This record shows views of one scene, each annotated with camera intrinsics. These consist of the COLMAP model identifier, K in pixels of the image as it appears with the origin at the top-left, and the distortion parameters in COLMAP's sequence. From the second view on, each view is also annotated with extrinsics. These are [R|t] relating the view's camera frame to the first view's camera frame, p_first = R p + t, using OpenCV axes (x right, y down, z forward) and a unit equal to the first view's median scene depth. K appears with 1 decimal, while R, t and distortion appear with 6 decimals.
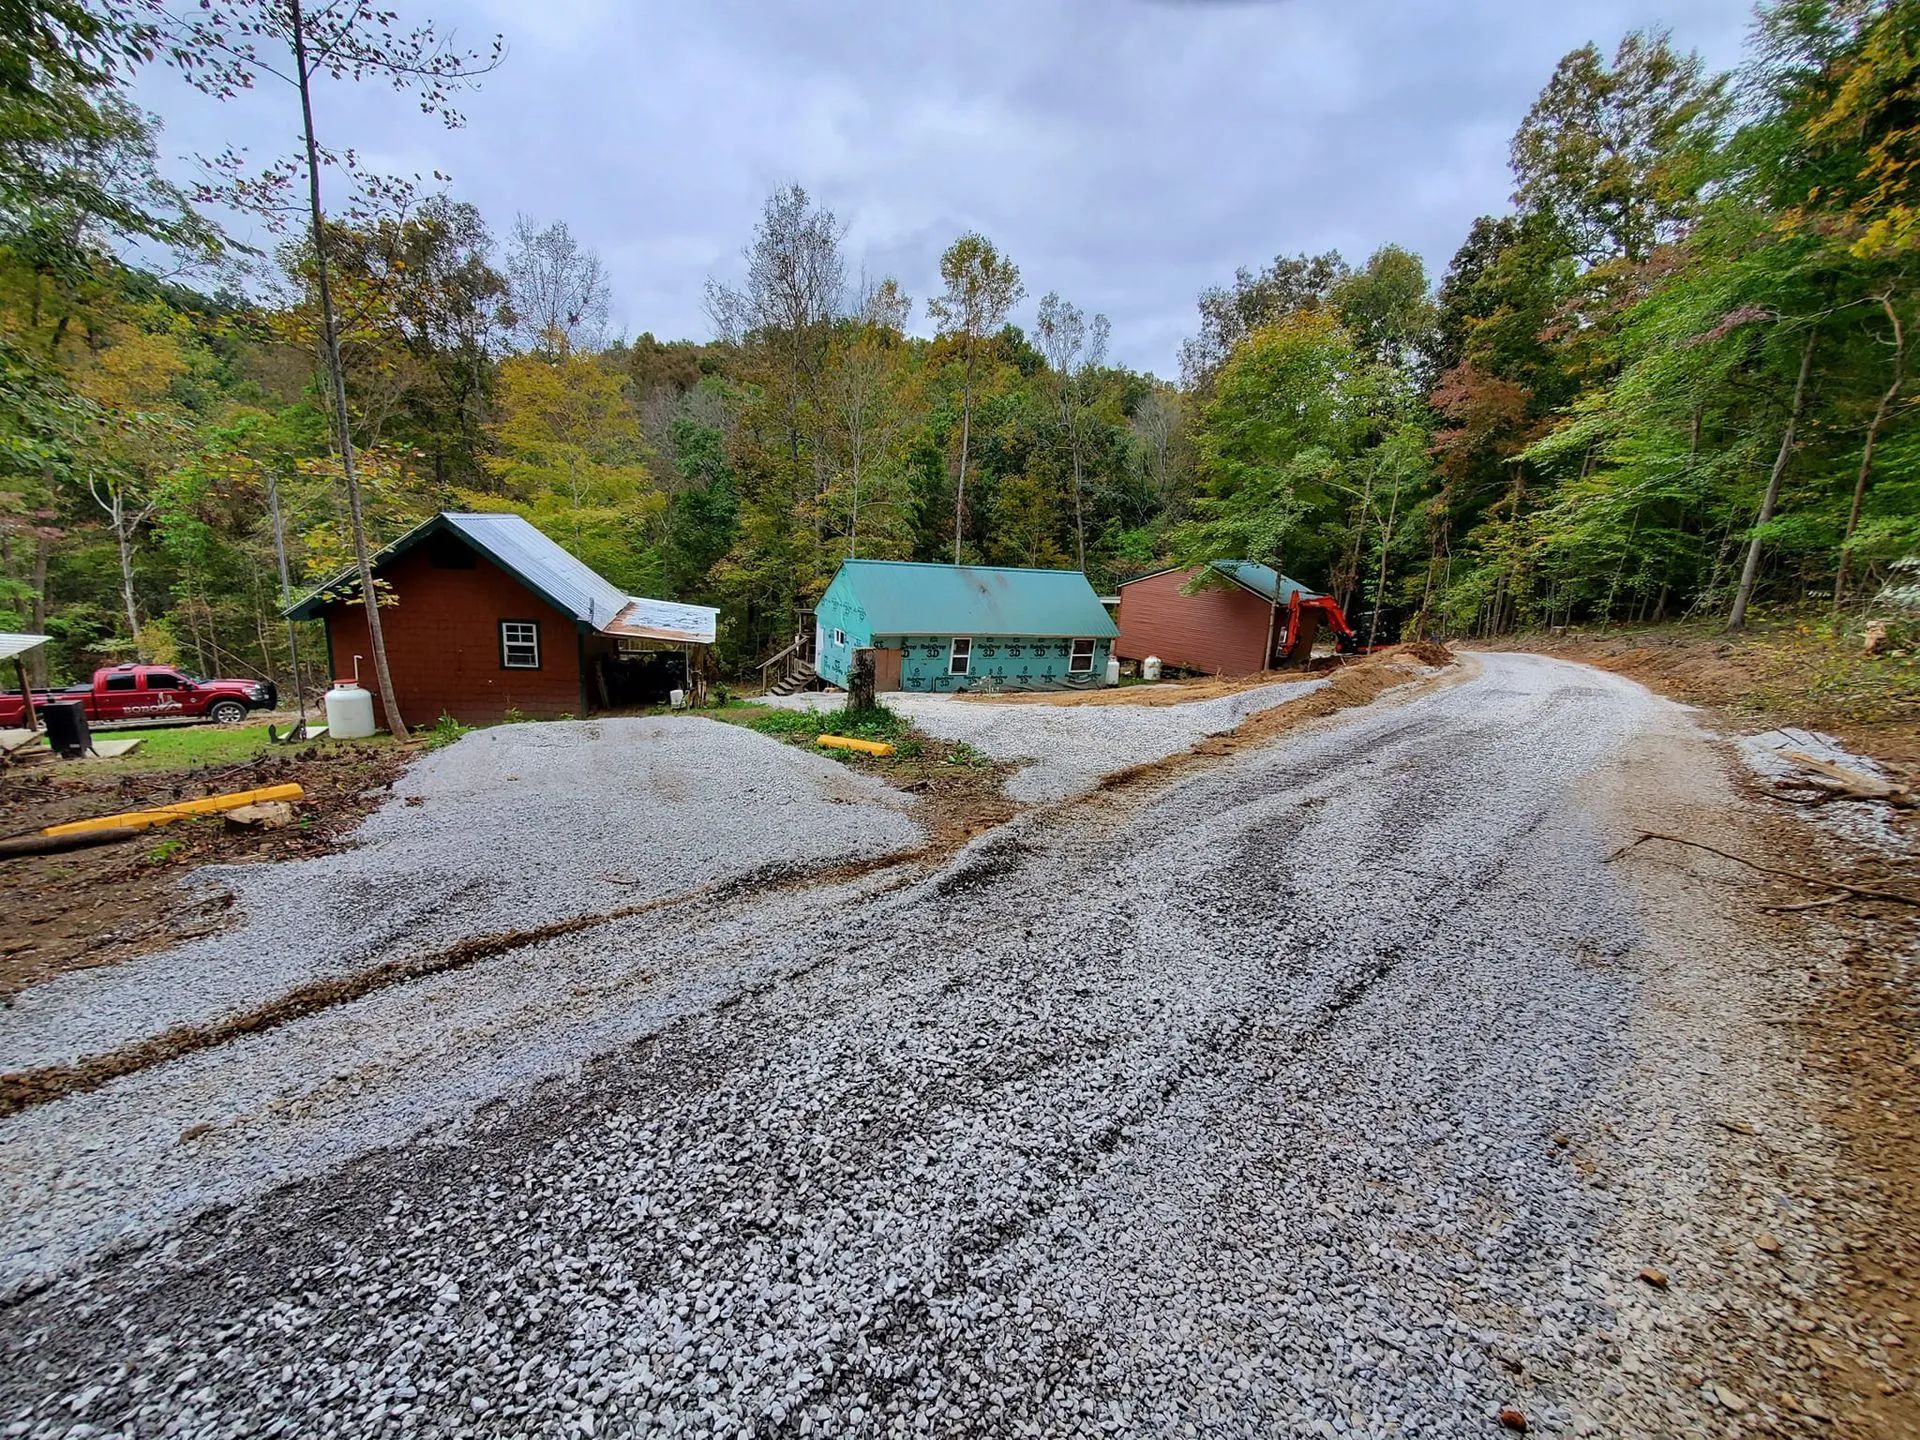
lens RADIAL K [[771.6, 0, 962.7], [0, 771.6, 726.6], [0, 0, 1]] dist [-0.000258, -0.002576]
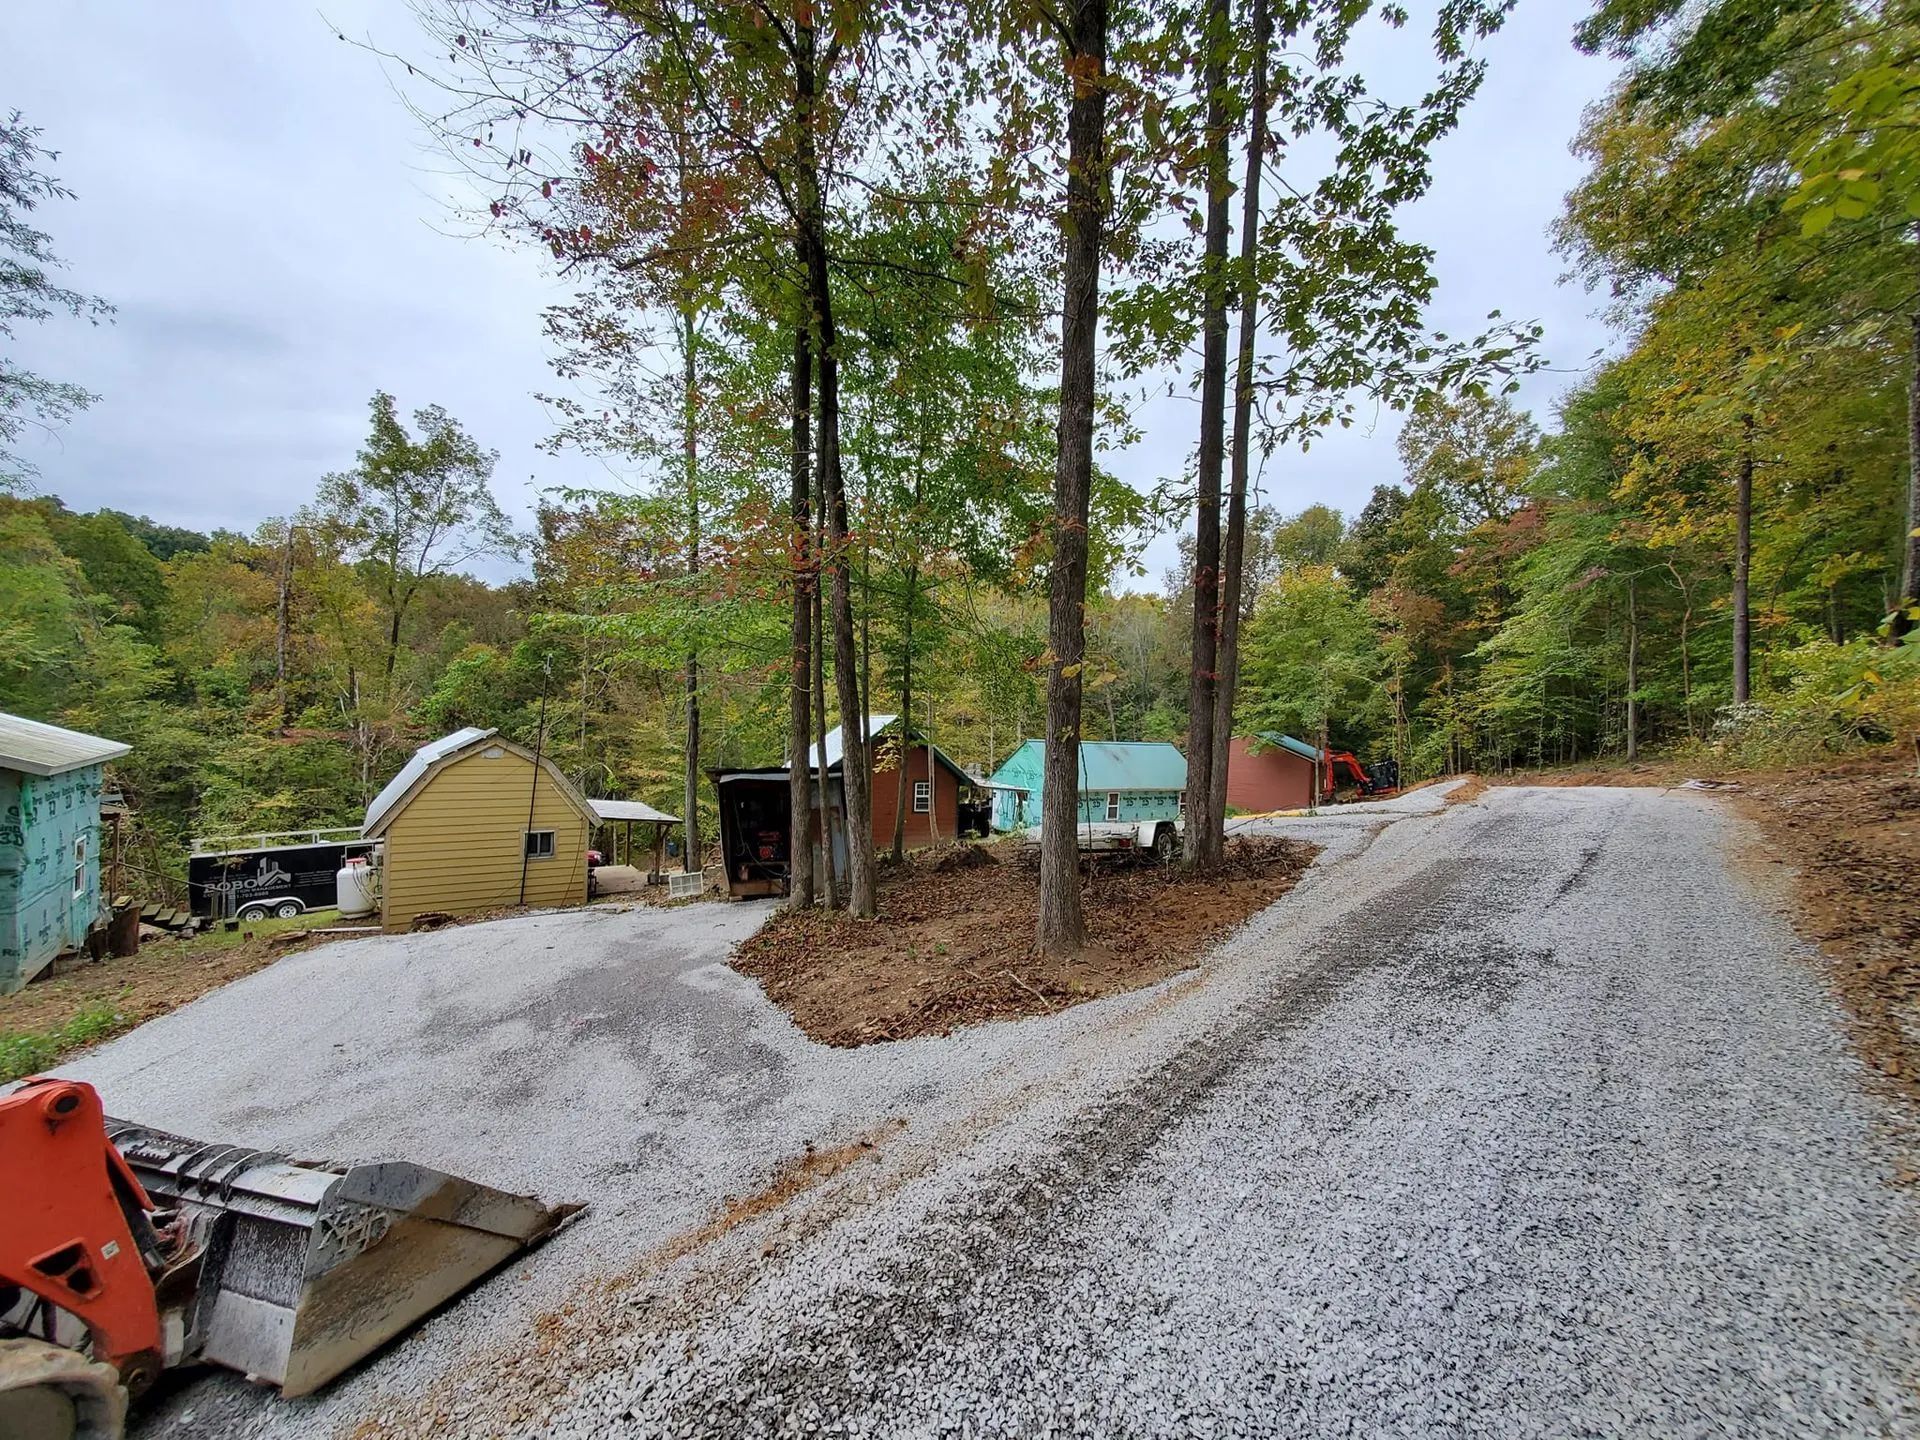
lens RADIAL K [[771.6, 0, 962.7], [0, 771.6, 726.6], [0, 0, 1]] dist [-0.000258, -0.002576]
pose [[0.994977, -0.040623, 0.091494, -0.278284], [0.061414, 0.969463, -0.237425, 0.056839], [-0.079055, 0.241851, 0.967088, -0.232627]]
